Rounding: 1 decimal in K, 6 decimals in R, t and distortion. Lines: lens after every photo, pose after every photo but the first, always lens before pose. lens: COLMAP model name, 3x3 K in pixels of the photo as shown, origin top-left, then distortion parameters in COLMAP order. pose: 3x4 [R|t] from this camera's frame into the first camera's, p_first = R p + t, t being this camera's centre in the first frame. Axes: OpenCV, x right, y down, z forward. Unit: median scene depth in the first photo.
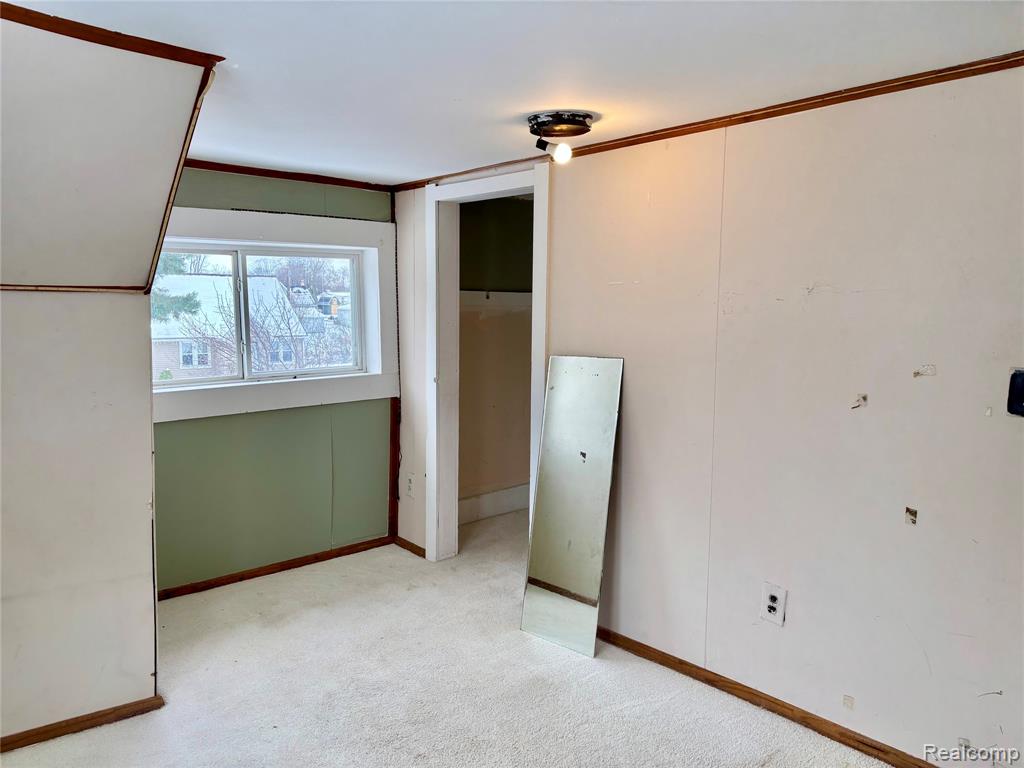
lens RADIAL K [[778.5, 0, 513.6], [0, 778.5, 386.9], [0, 0, 1]] dist [0.059499, -0.064309]
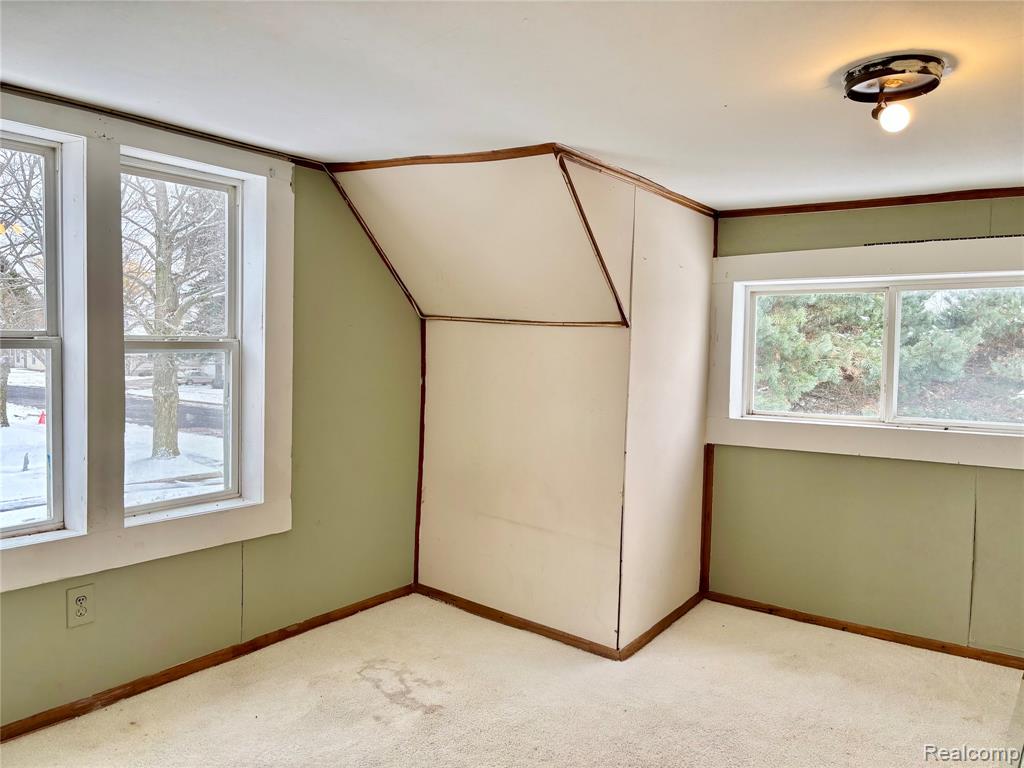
lens RADIAL K [[778.5, 0, 516.4], [0, 778.5, 383.3], [0, 0, 1]] dist [0.059499, -0.064309]
pose [[0.207861, 0.044965, -0.977124, 0.501034], [-0.126801, 0.991753, 0.018664, -0.019257], [0.969905, 0.120021, 0.211848, 0.383747]]
